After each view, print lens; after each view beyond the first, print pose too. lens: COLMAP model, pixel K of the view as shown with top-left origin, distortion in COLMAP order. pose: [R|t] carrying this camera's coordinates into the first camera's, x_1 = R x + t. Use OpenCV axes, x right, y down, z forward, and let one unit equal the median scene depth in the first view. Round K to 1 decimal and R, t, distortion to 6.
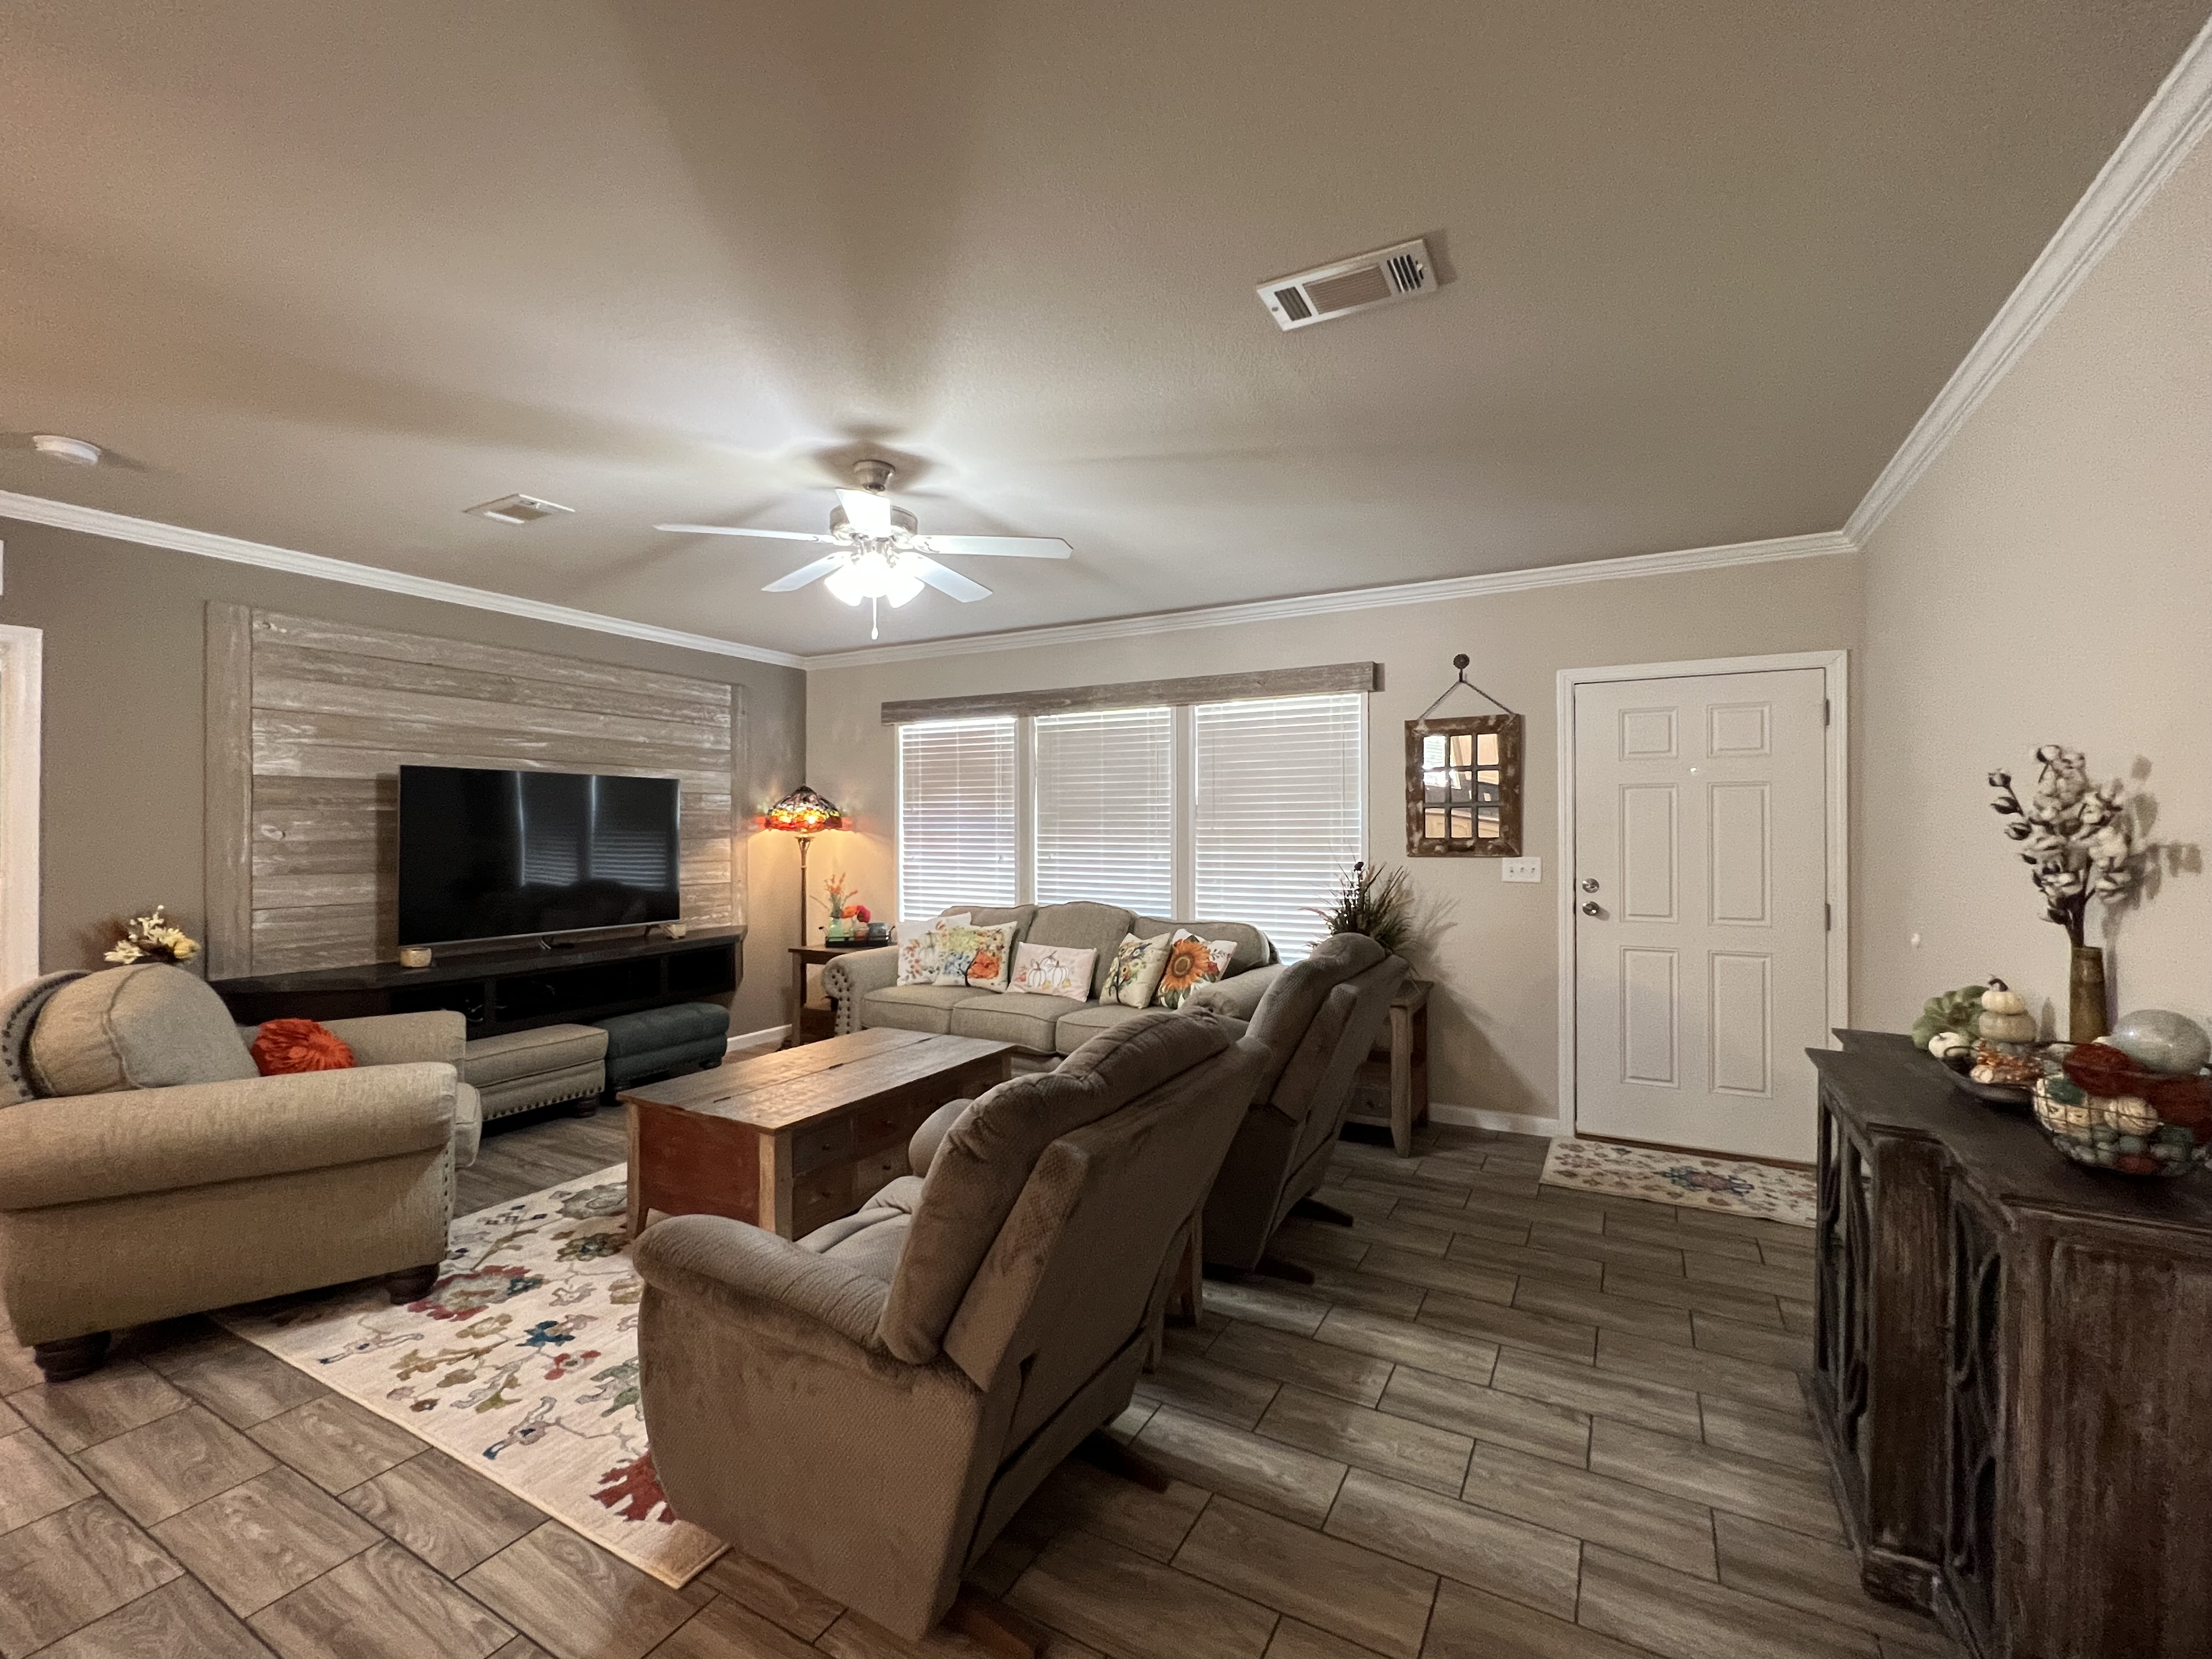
lens RADIAL K [[950.6, 0, 1096.3], [0, 950.6, 826.7], [0, 0, 1]] dist [-0.003750, 0.000032]
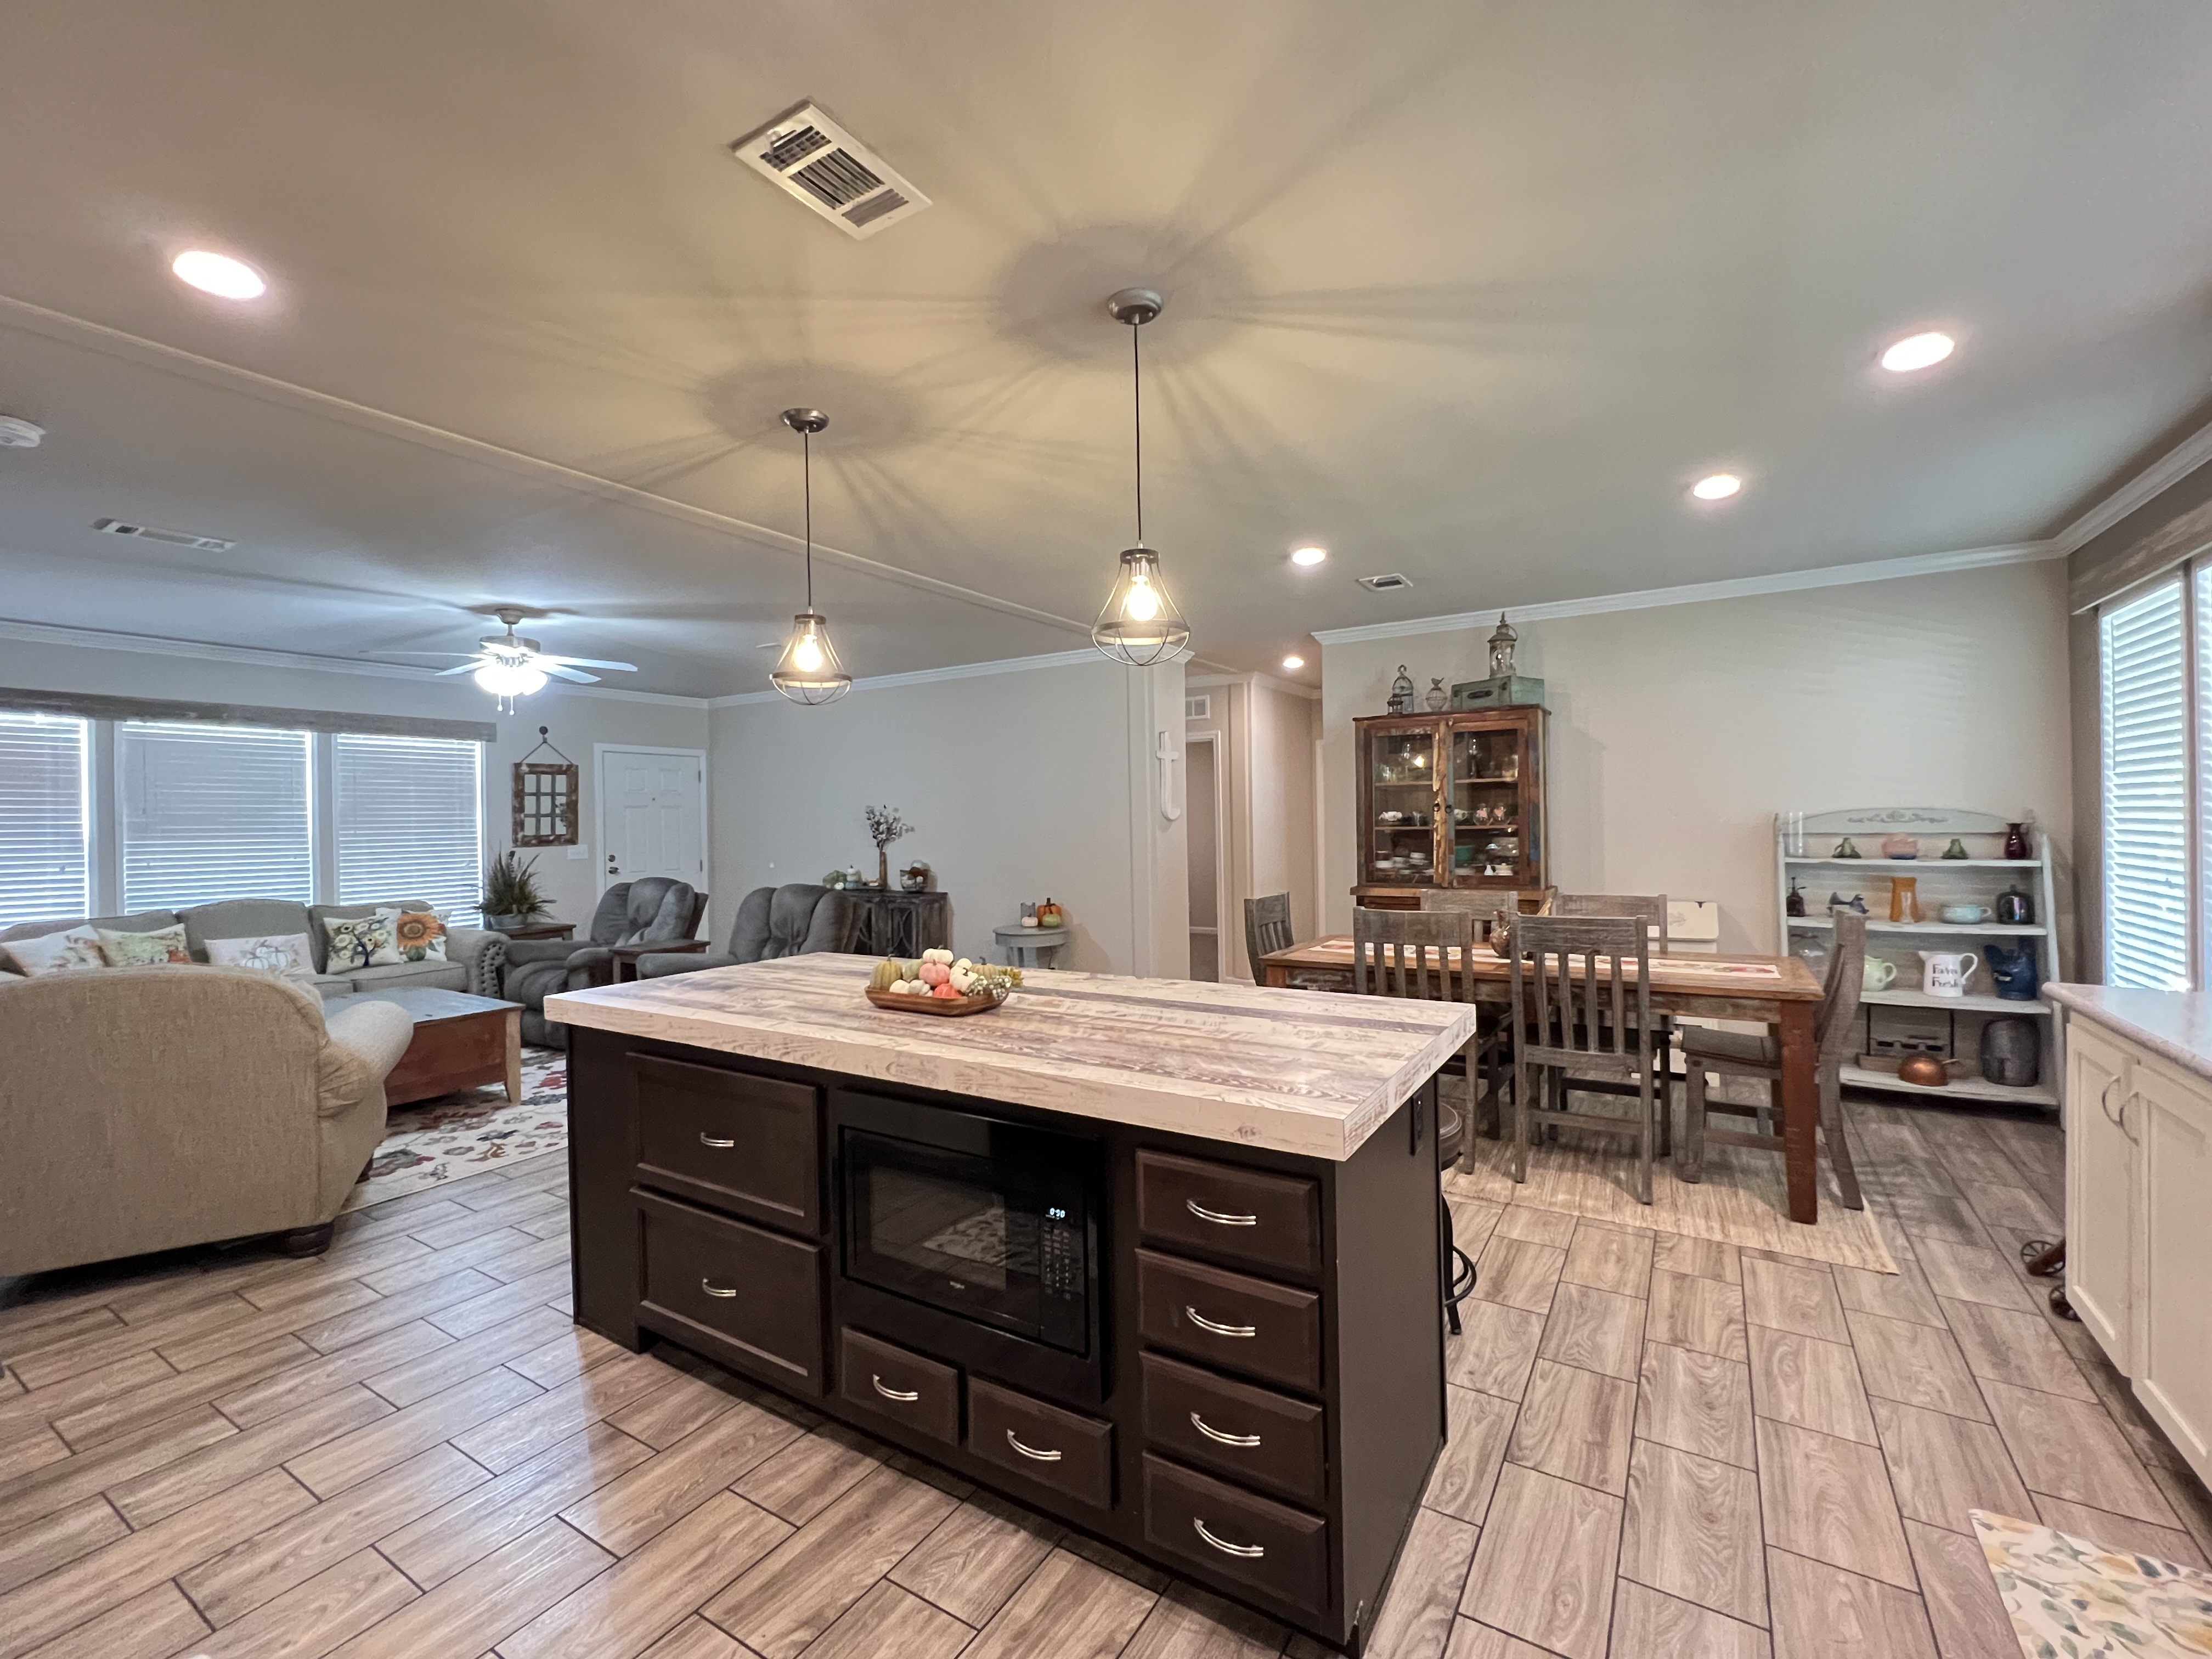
lens RADIAL K [[950.6, 0, 1099.4], [0, 950.6, 824.8], [0, 0, 1]] dist [-0.003750, 0.000032]
pose [[0.055928, -0.004503, 0.998425, -1.207967], [0.016655, 0.999855, 0.003577, 0.004257], [-0.998296, 0.016429, 0.055995, -0.078563]]
